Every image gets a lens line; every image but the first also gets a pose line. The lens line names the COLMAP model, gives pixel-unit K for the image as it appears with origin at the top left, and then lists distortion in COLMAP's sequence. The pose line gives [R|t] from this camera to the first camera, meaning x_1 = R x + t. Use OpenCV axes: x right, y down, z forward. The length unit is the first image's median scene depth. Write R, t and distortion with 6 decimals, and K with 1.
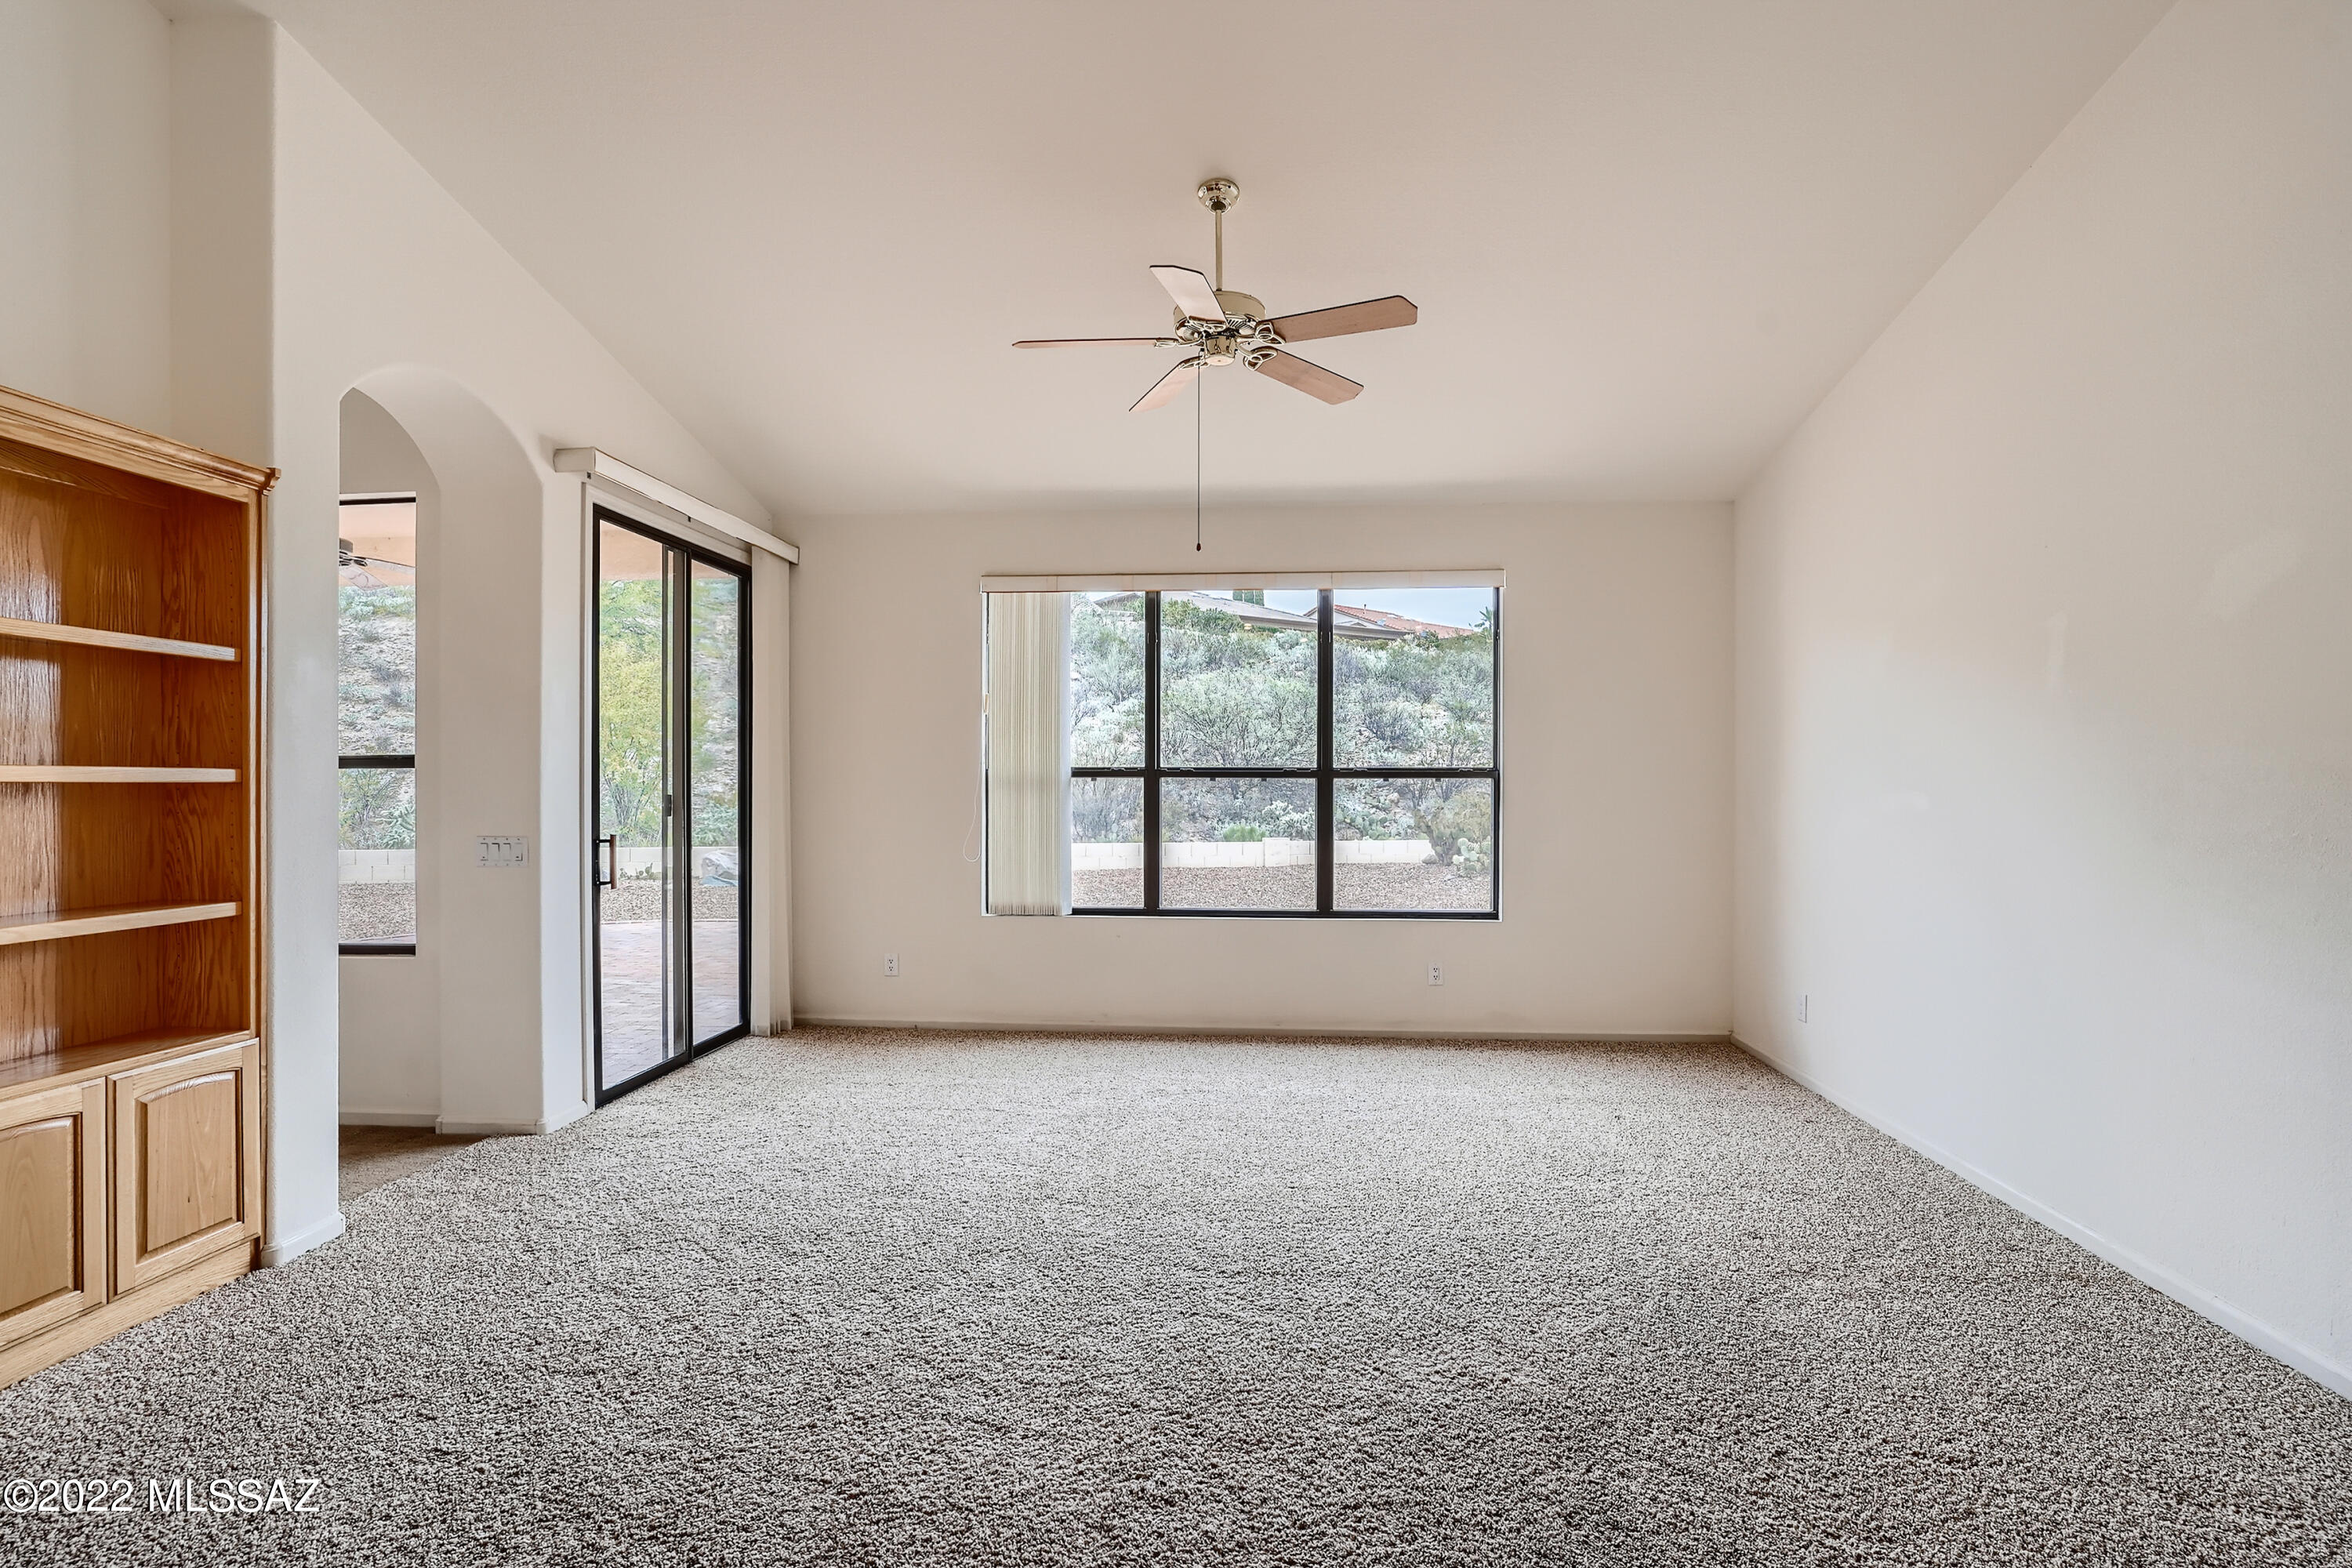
lens RADIAL K [[1200.3, 0, 1176.3], [0, 1200.3, 792.1], [0, 0, 1]] dist [0.000028, 0.000117]
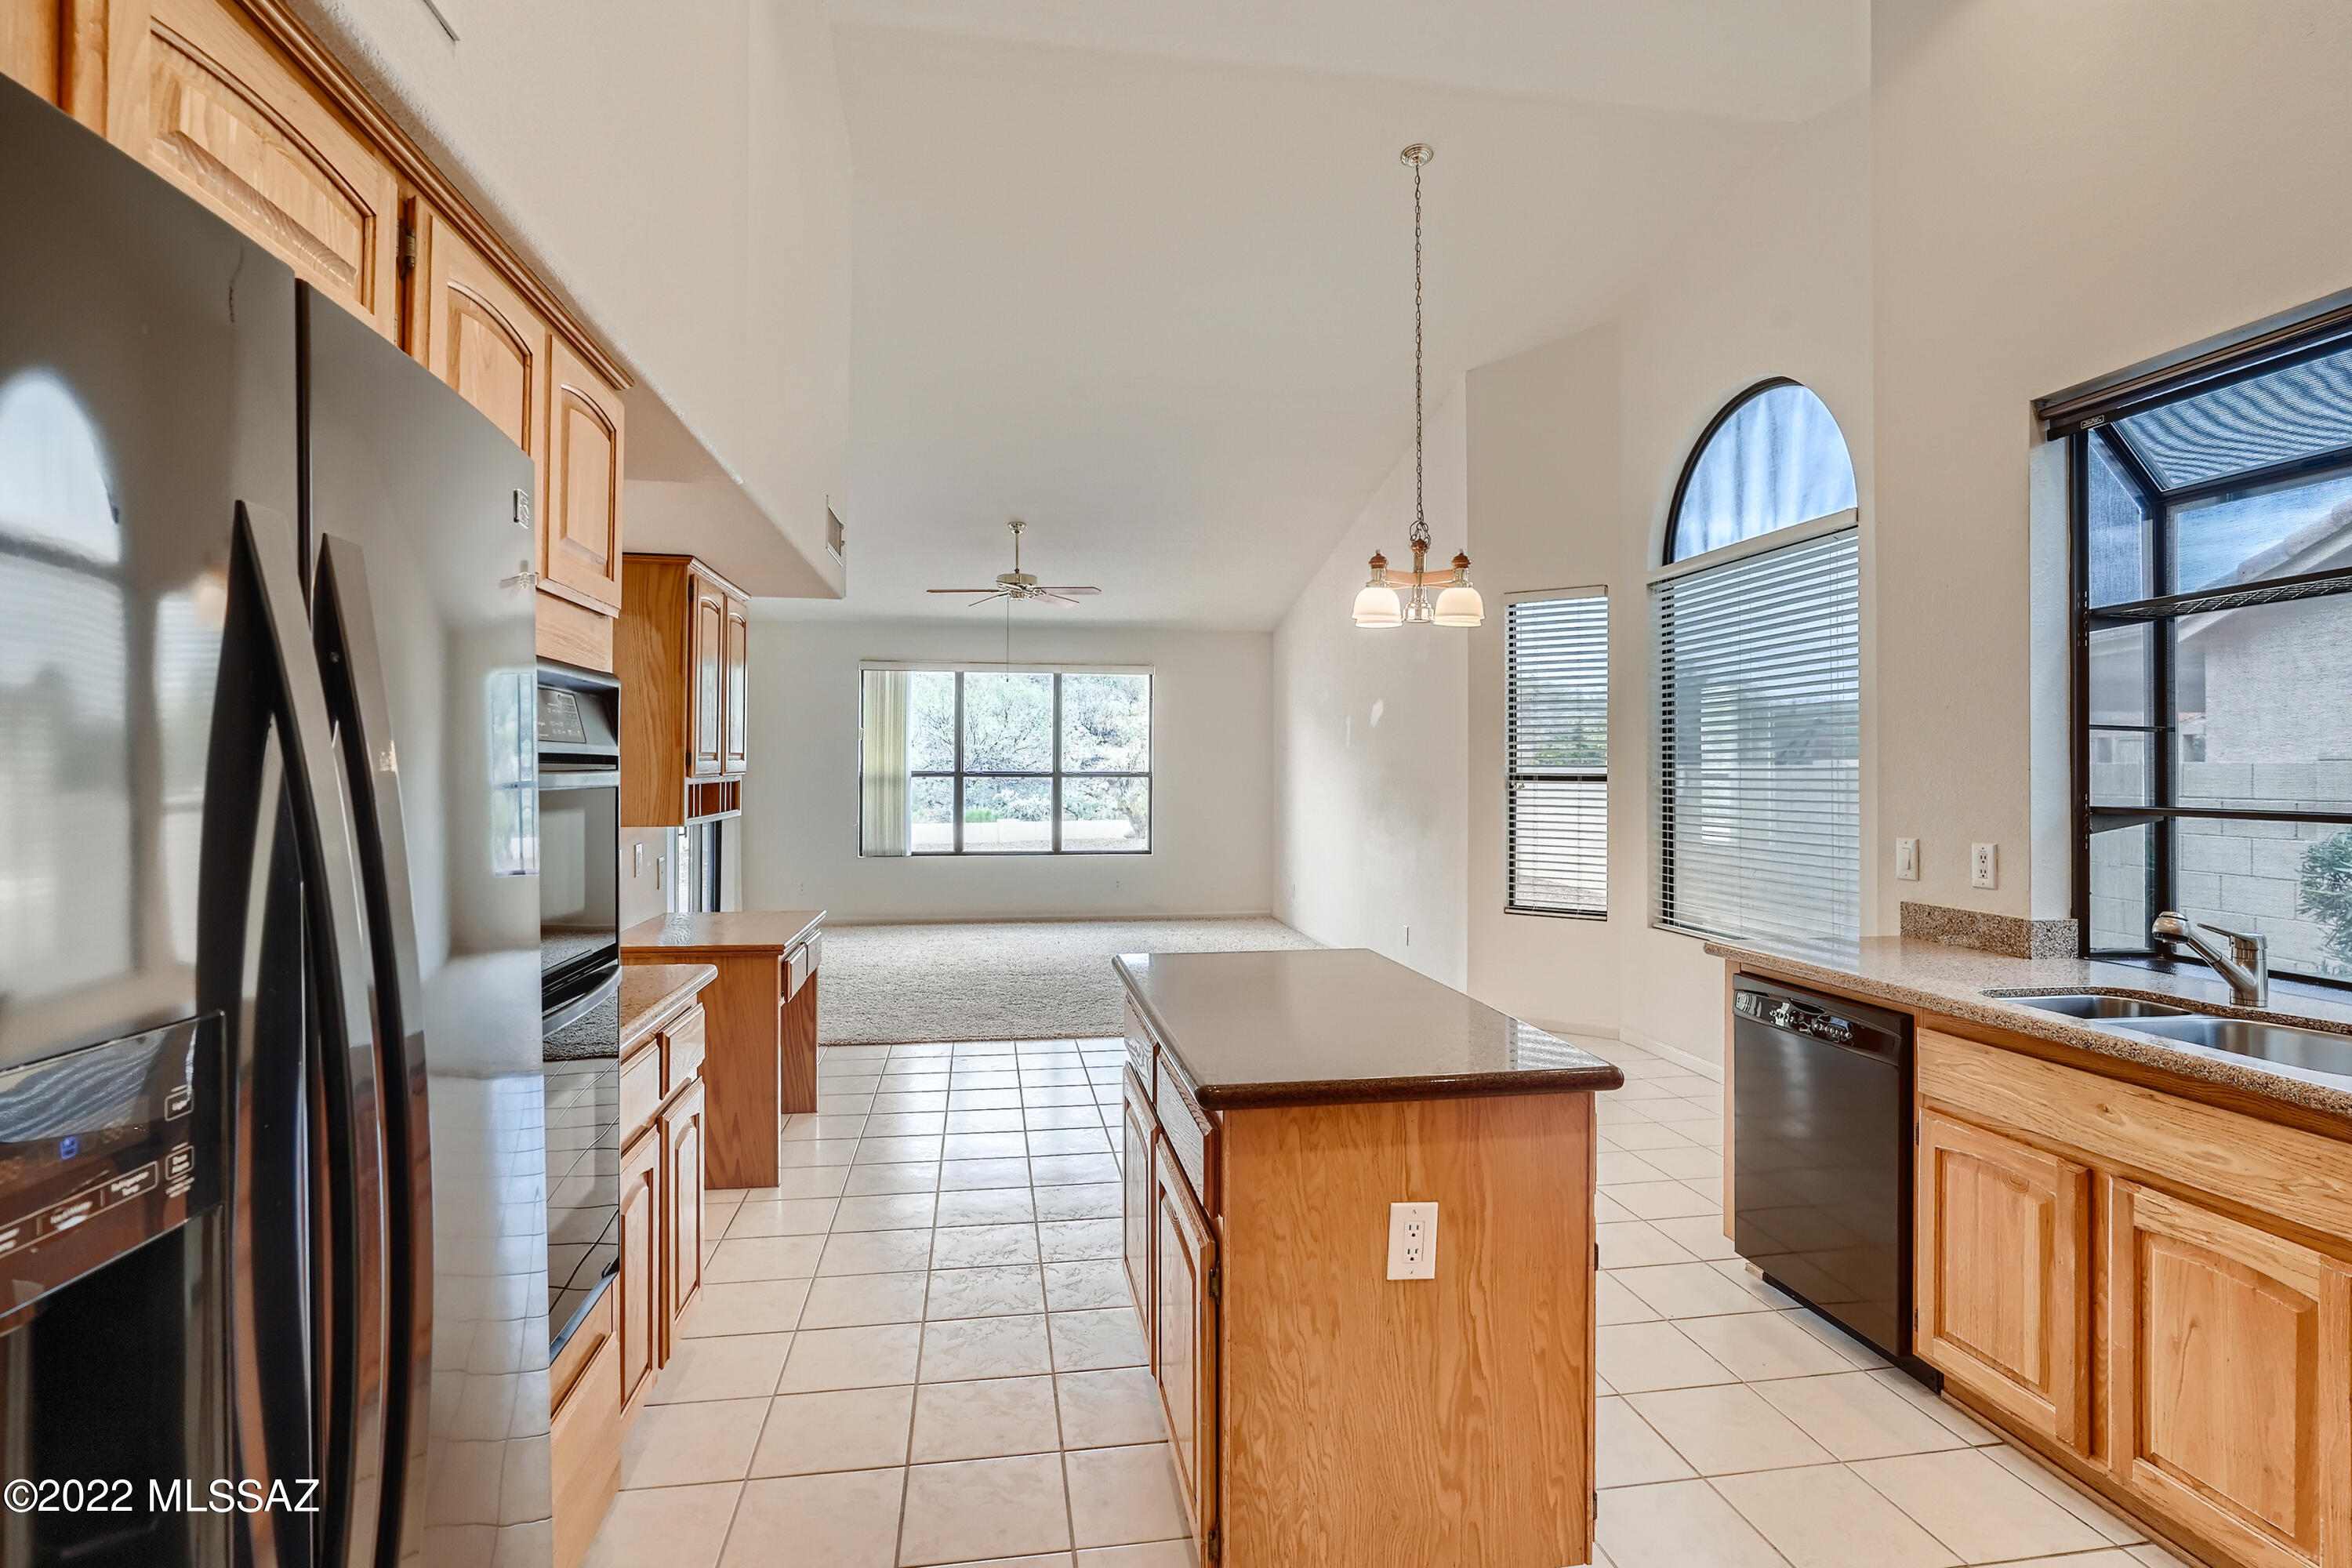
lens RADIAL K [[1200.3, 0, 1179.5], [0, 1200.3, 782.3], [0, 0, 1]] dist [0.000028, 0.000117]
pose [[0.971655, 0.000669, 0.236401, -0.119307], [-0.001144, 0.999998, 0.001869, -0.007557], [-0.236399, -0.002086, 0.971654, -0.760716]]
